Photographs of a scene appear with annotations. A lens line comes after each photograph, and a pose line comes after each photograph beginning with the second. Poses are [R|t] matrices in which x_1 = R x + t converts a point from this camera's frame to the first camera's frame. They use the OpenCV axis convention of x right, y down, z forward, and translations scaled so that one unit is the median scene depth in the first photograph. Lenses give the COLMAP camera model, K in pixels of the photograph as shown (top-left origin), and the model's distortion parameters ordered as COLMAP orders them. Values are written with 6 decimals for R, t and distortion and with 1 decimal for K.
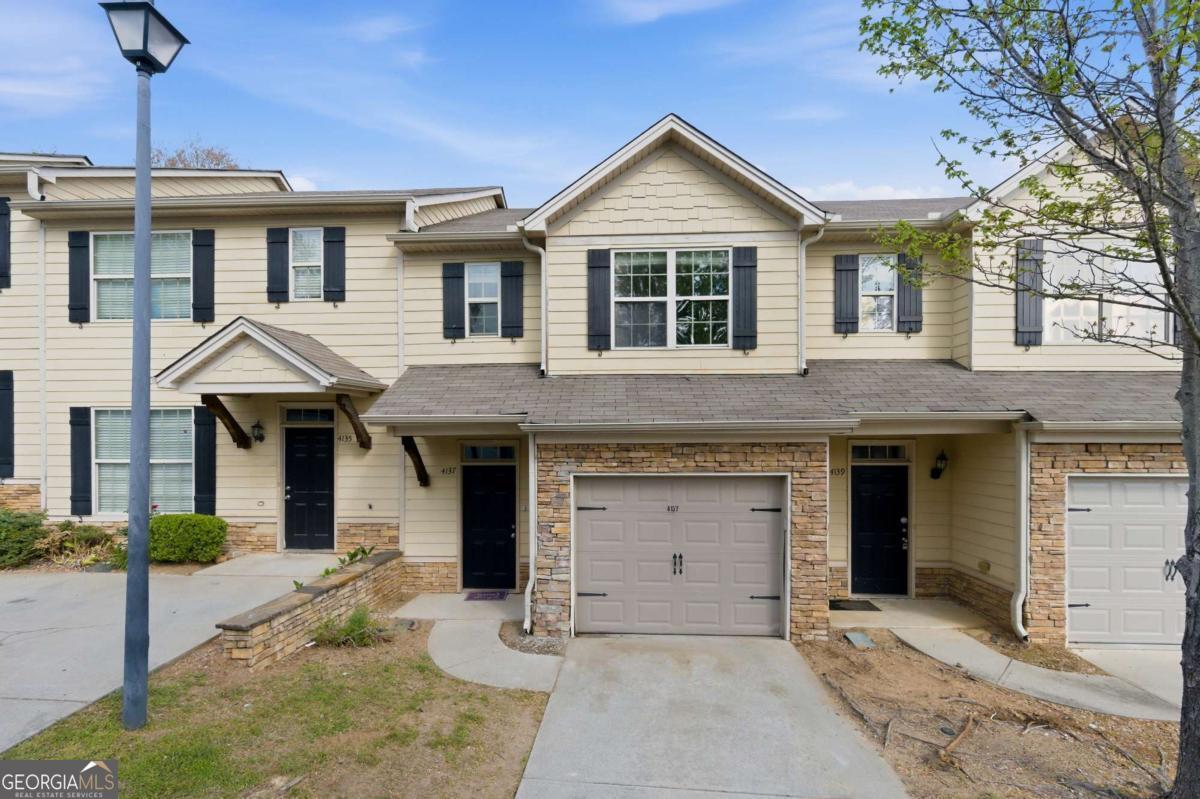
lens RADIAL K [[534.7, 0, 599.2], [0, 534.7, 436.1], [0, 0, 1]] dist [0.002585, -0.000415]
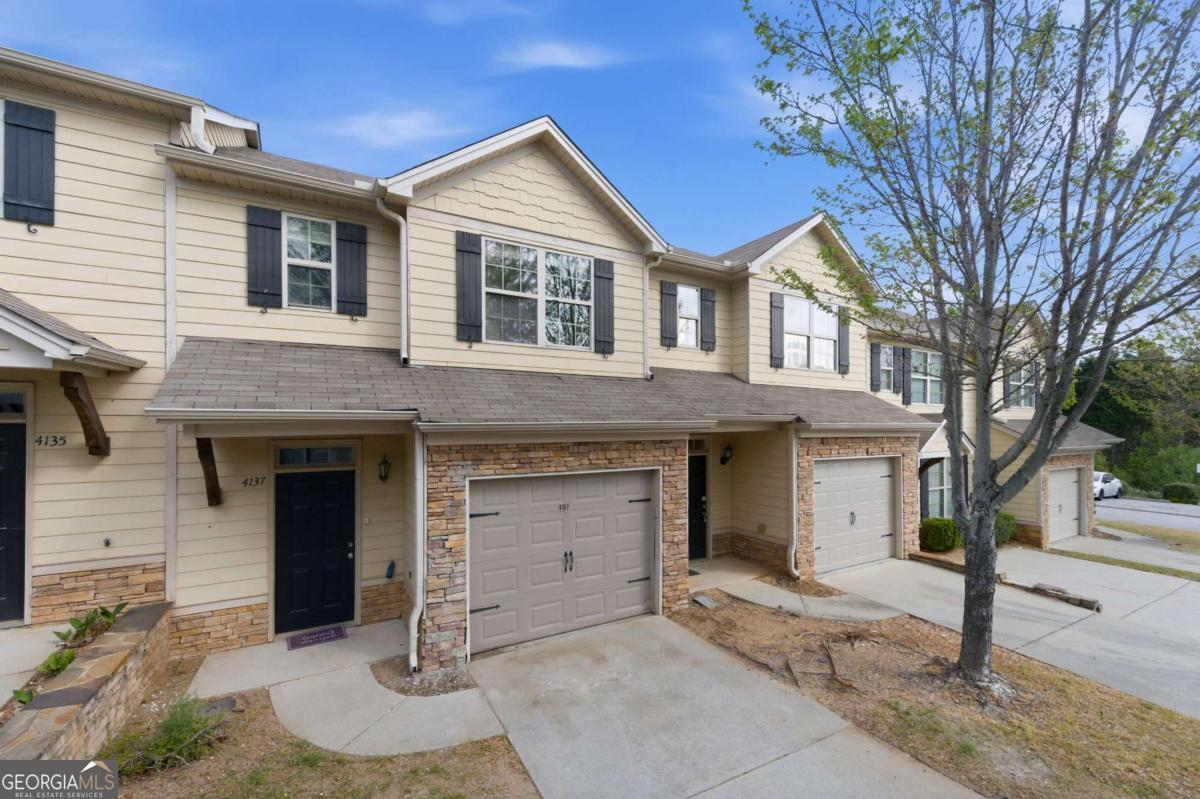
lens RADIAL K [[493.2, 0, 613.3], [0, 493.2, 419.4], [0, 0, 1]] dist [0.006861, -0.003646]
pose [[0.834022, 0.007962, 0.551673, -0.270831], [-0.001381, 0.999923, -0.012344, -0.016120], [-0.551729, 0.009534, 0.833969, 0.156555]]
